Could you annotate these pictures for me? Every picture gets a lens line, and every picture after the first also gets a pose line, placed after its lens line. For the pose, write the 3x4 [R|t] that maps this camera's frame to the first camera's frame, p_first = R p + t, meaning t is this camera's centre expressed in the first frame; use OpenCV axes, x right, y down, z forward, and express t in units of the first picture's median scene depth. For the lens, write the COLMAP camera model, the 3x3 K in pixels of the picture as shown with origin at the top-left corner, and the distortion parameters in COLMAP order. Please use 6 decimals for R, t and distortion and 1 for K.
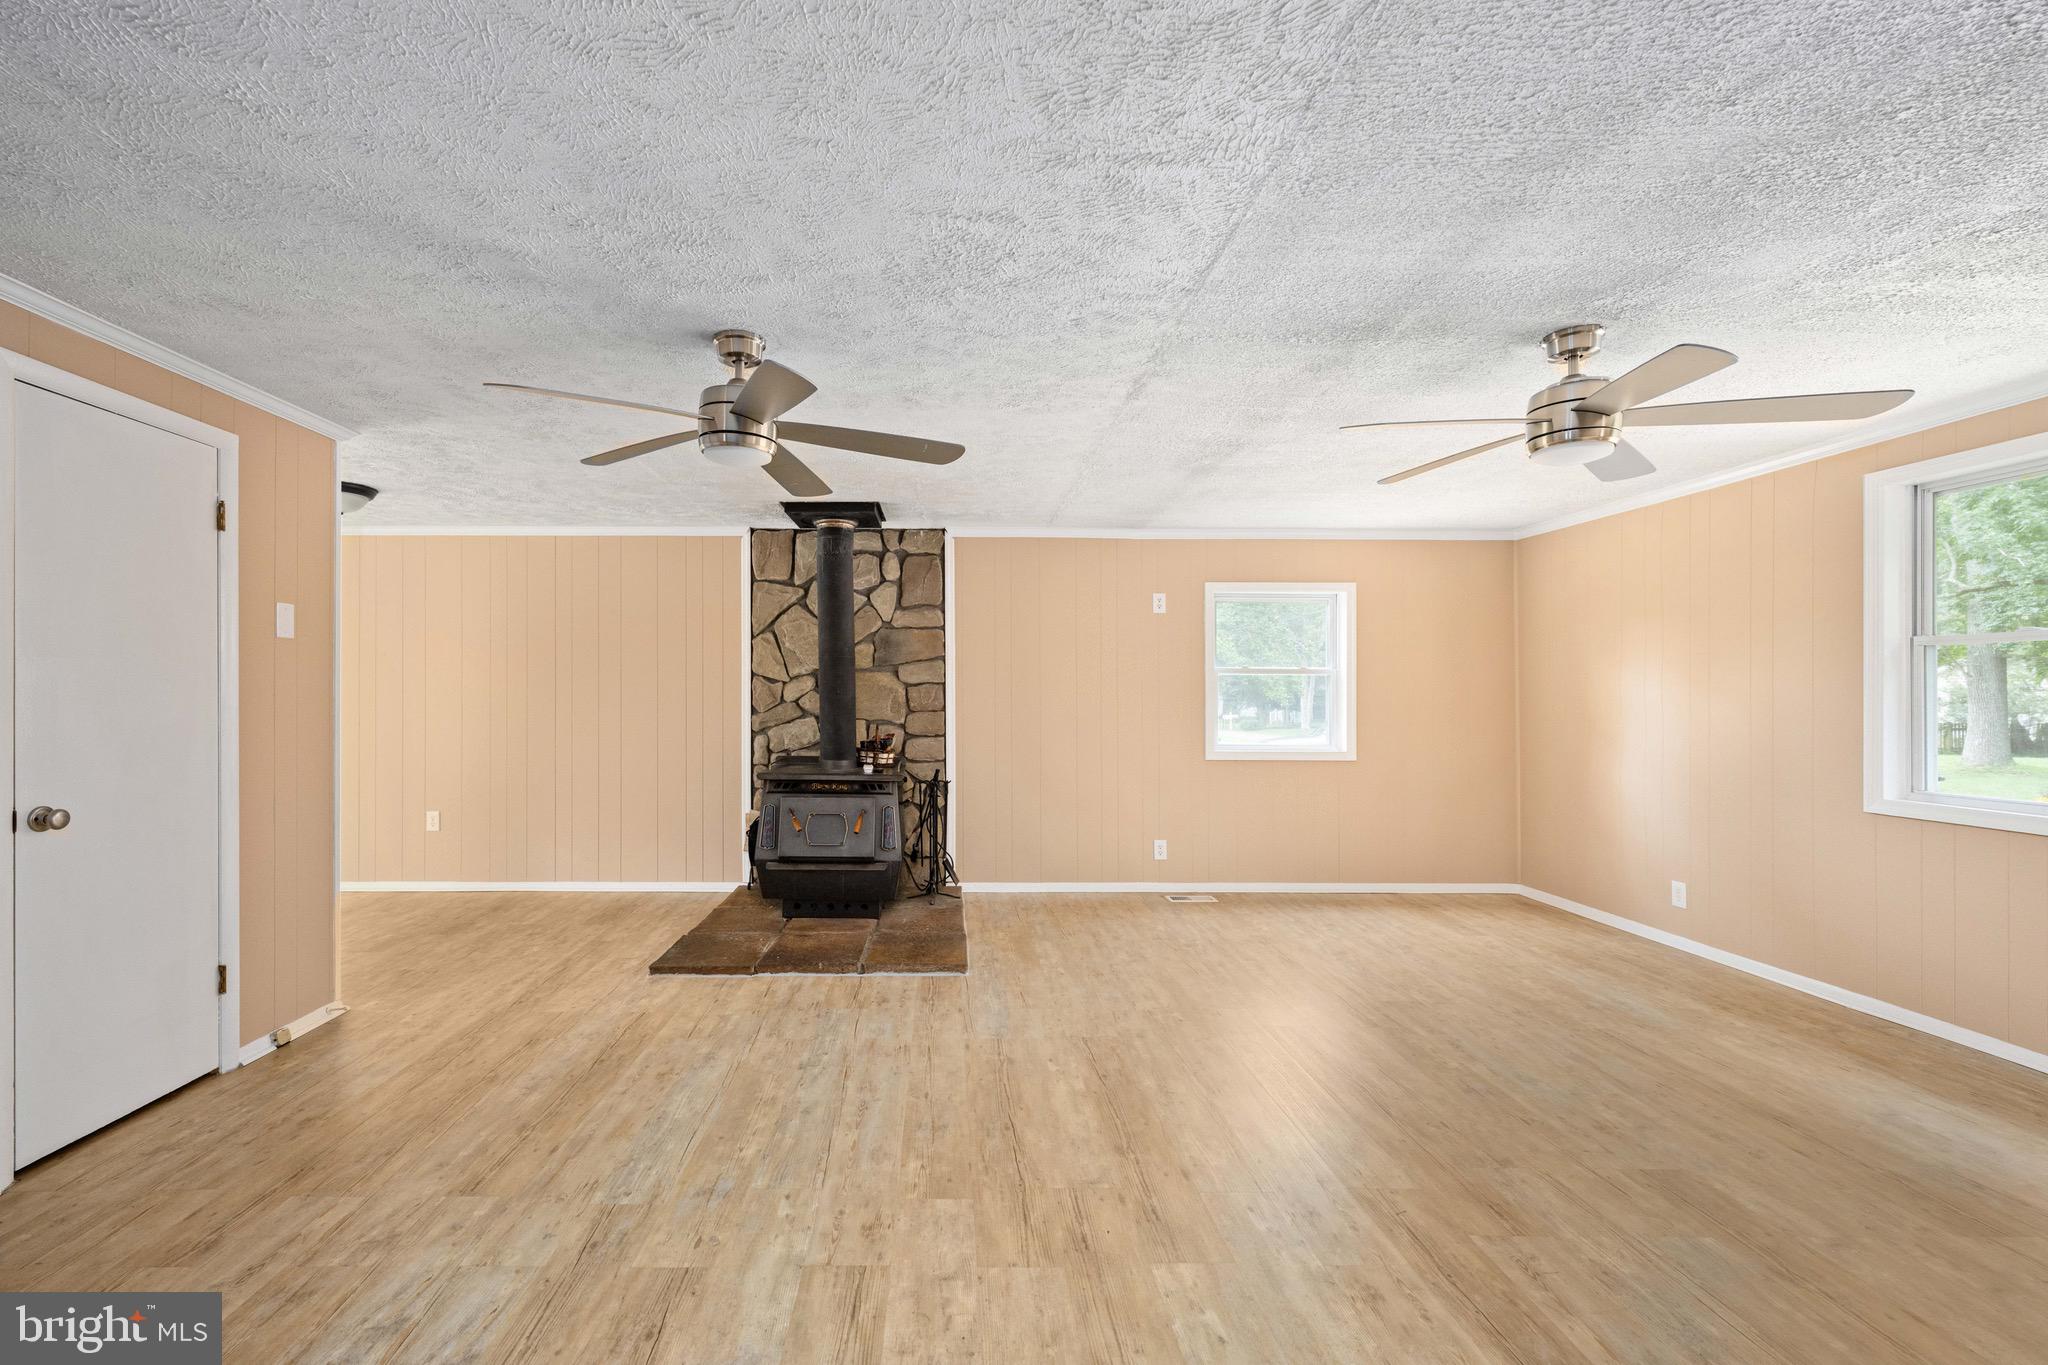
lens RADIAL K [[840.2, 0, 951.9], [0, 840.2, 708.5], [0, 0, 1]] dist [-0.001145, 0.000746]
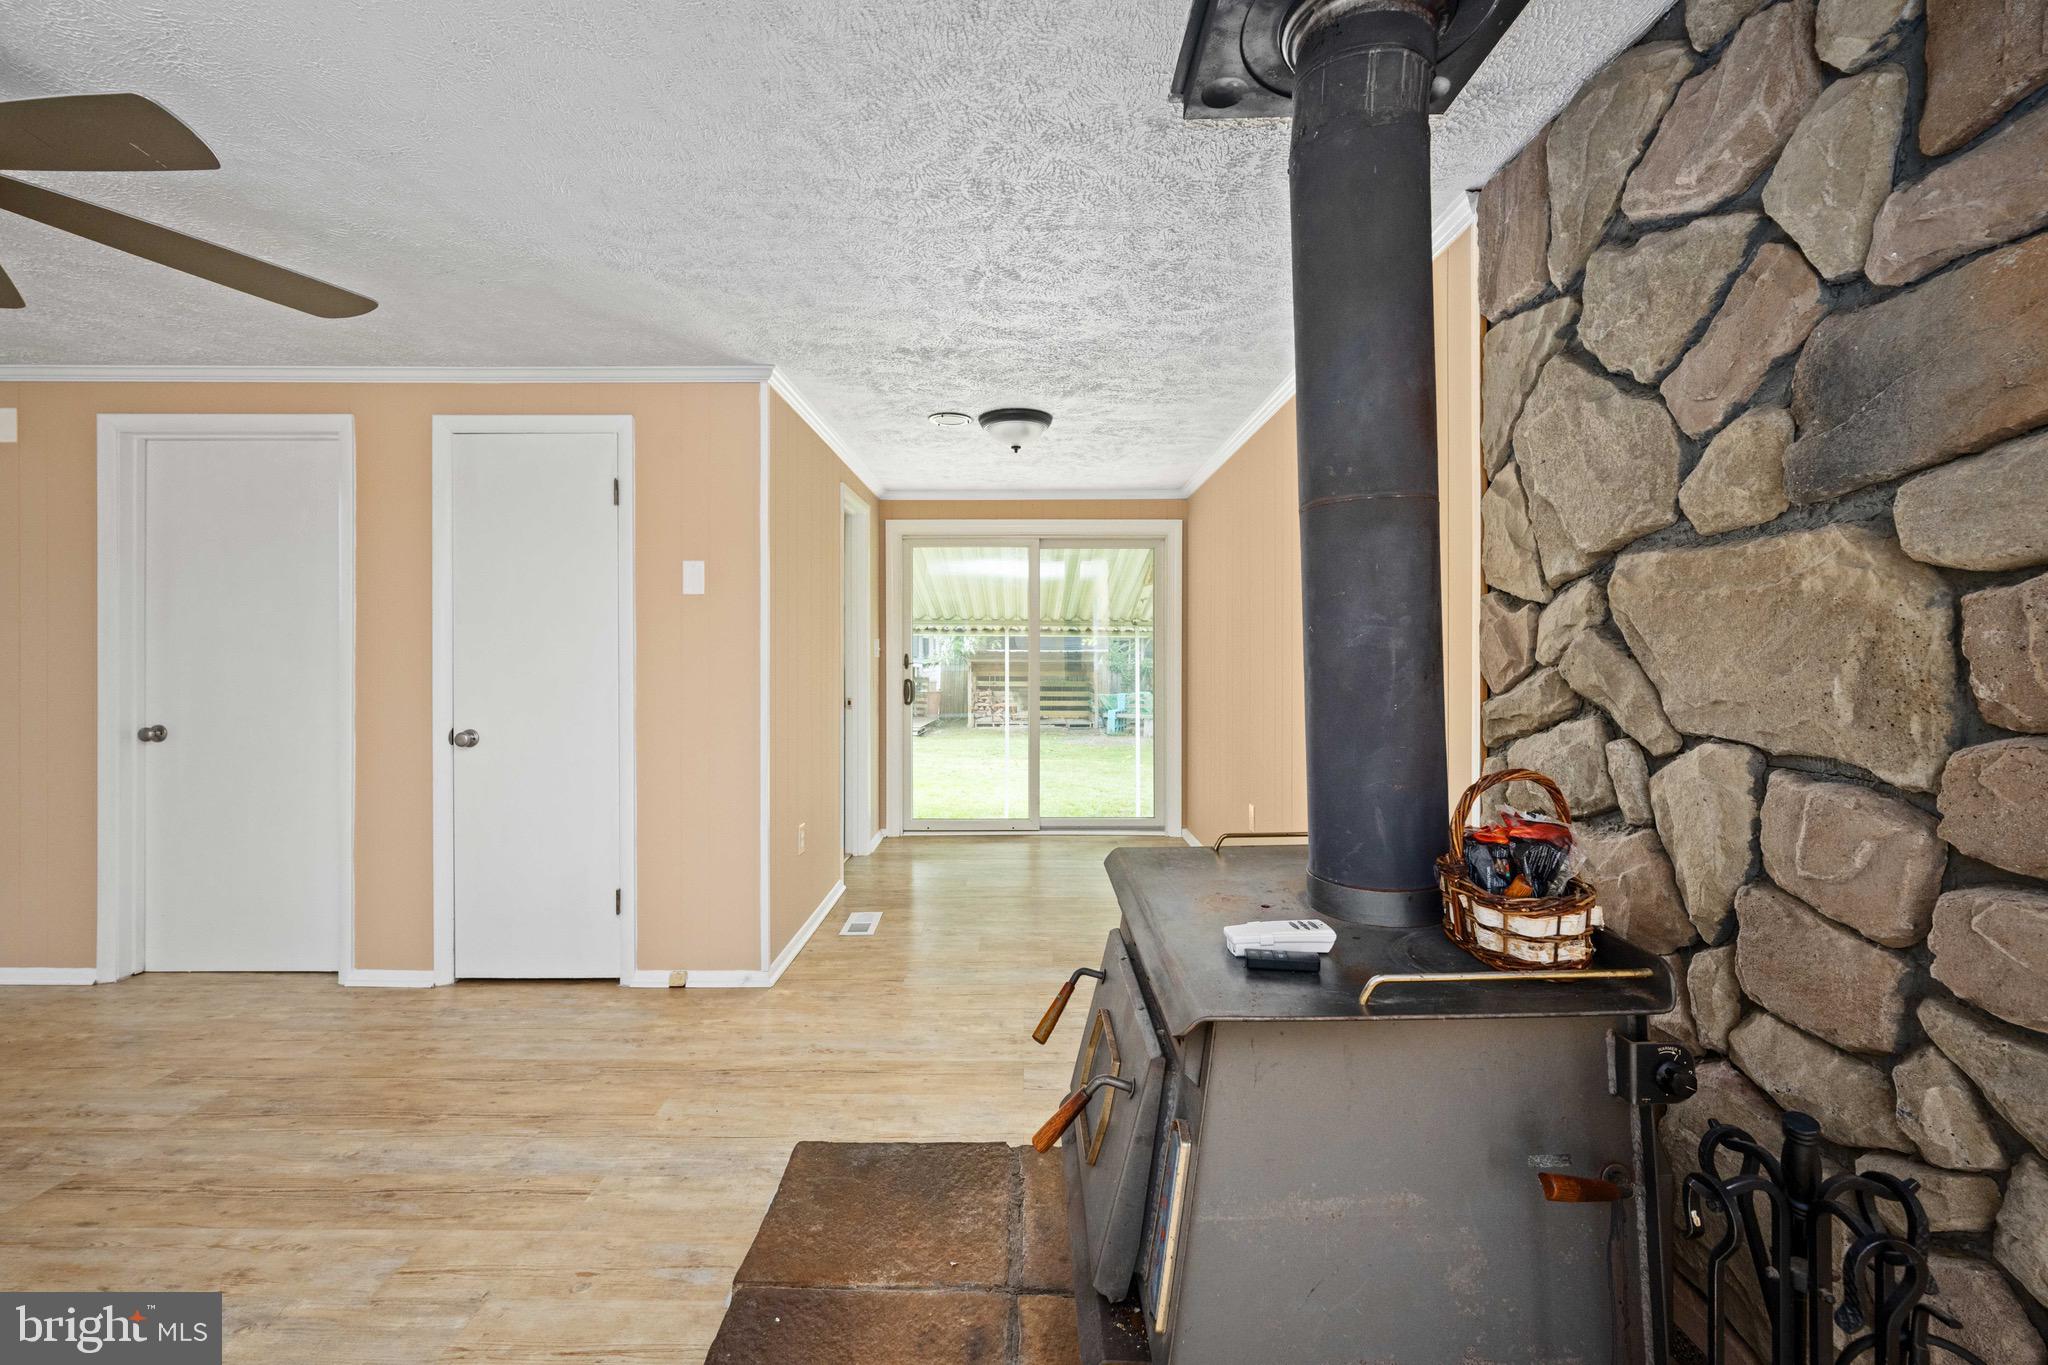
lens RADIAL K [[840.2, 0, 1034.1], [0, 840.2, 644.3], [0, 0, 1]] dist [-0.001145, 0.000746]
pose [[-0.018907, -0.009178, -0.999779, 0.231371], [-0.010716, 0.999902, -0.008976, -0.018254], [0.999764, 0.010544, -0.019003, 1.426236]]
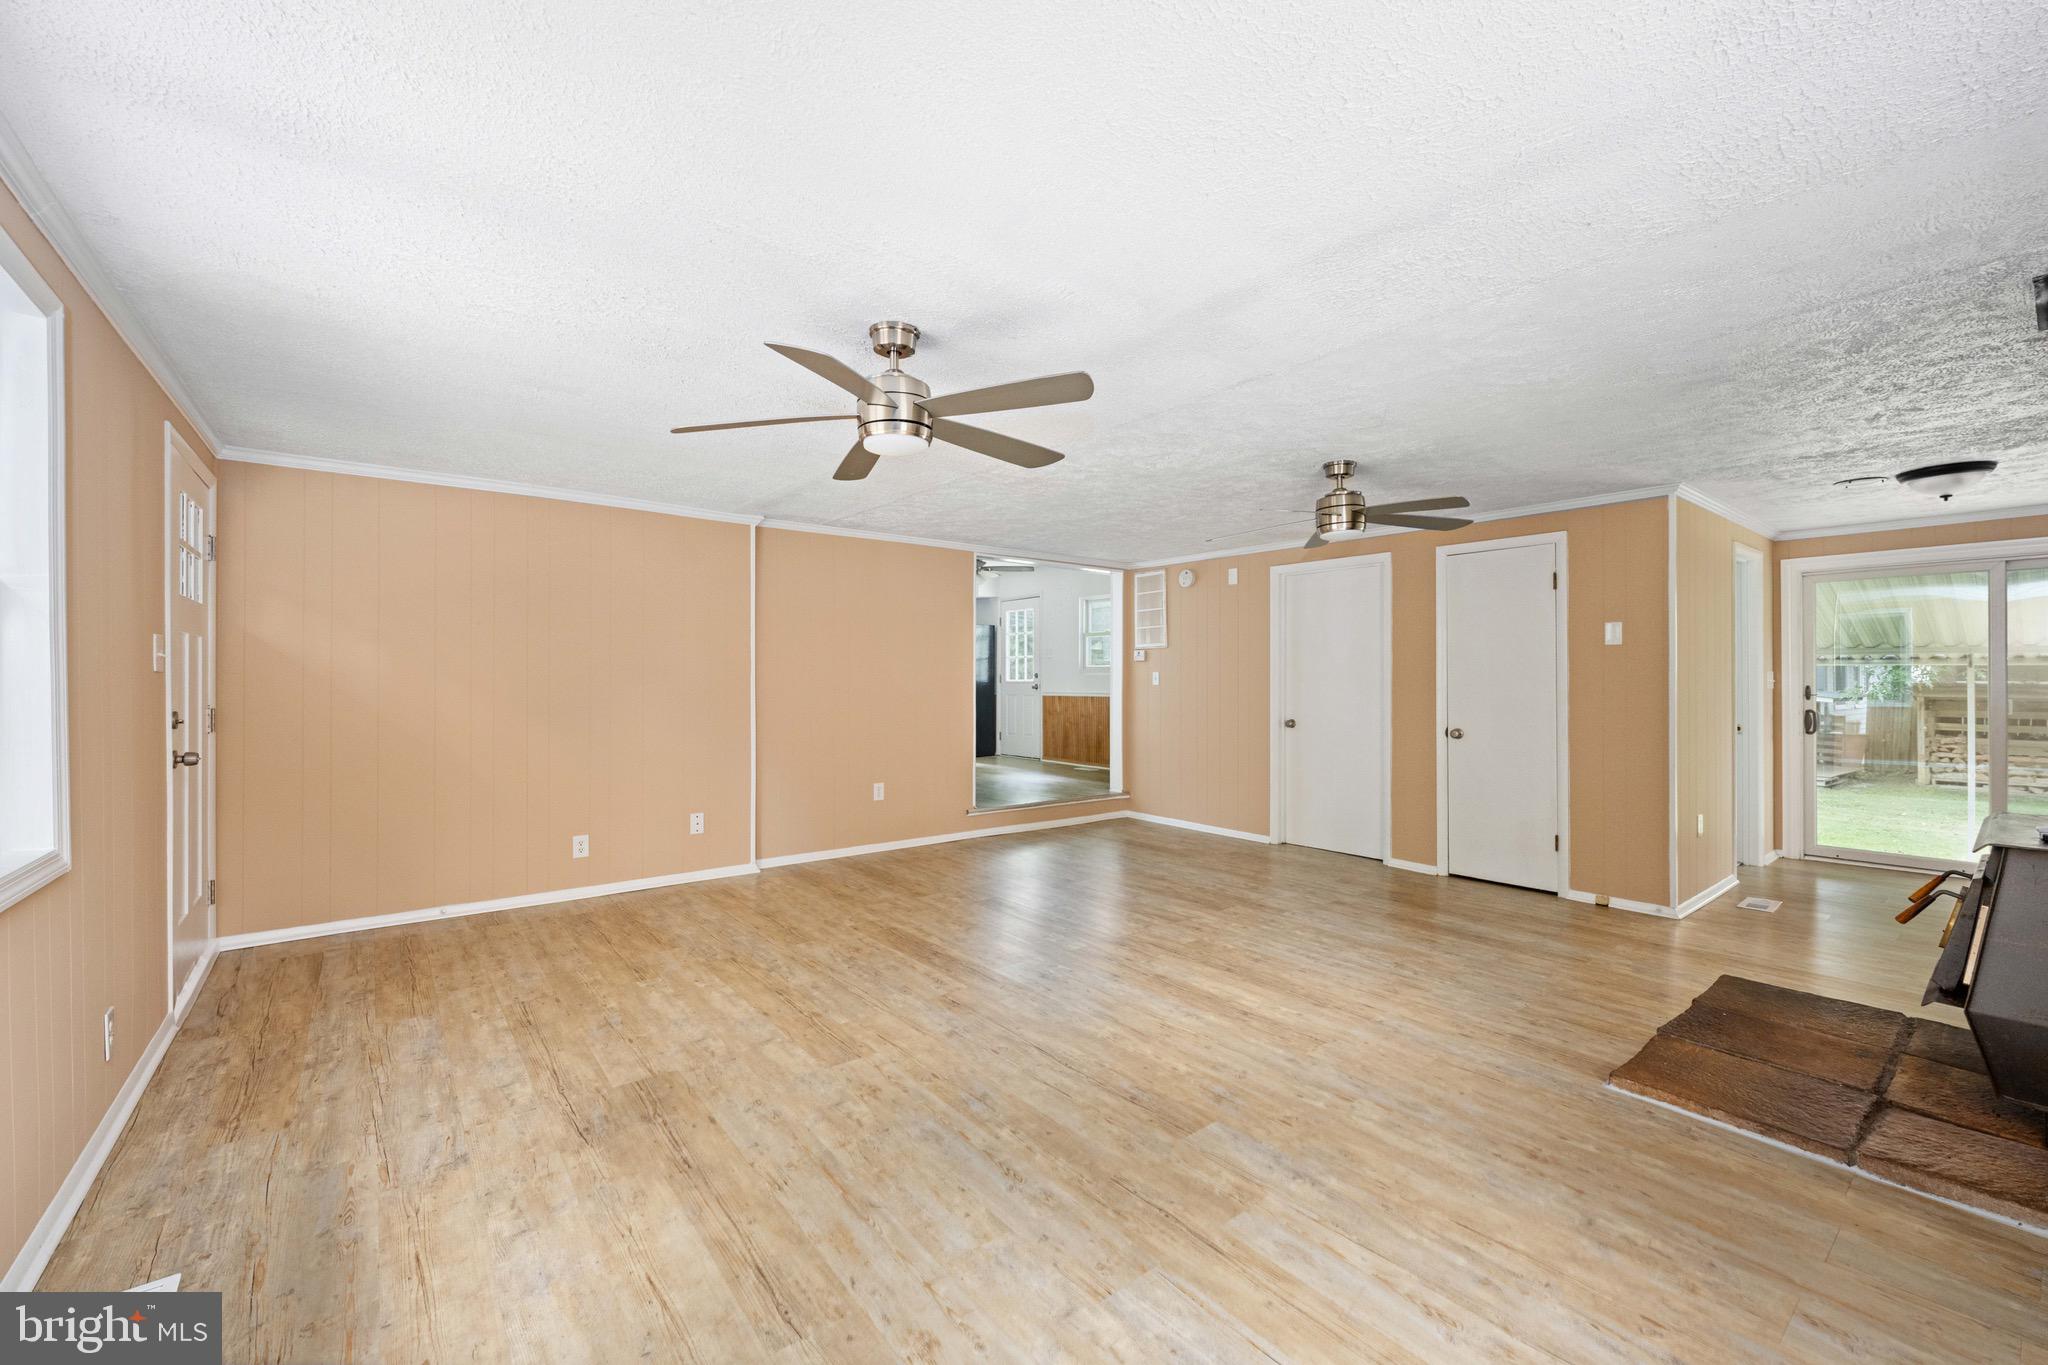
lens RADIAL K [[840.2, 0, 1003.0], [0, 840.2, 673.9], [0, 0, 1]] dist [-0.001145, 0.000746]
pose [[-0.802545, -0.008325, -0.596534, 1.023246], [-0.011327, 0.999935, 0.001283, -0.020987], [0.596485, 0.007786, -0.802587, 1.555918]]
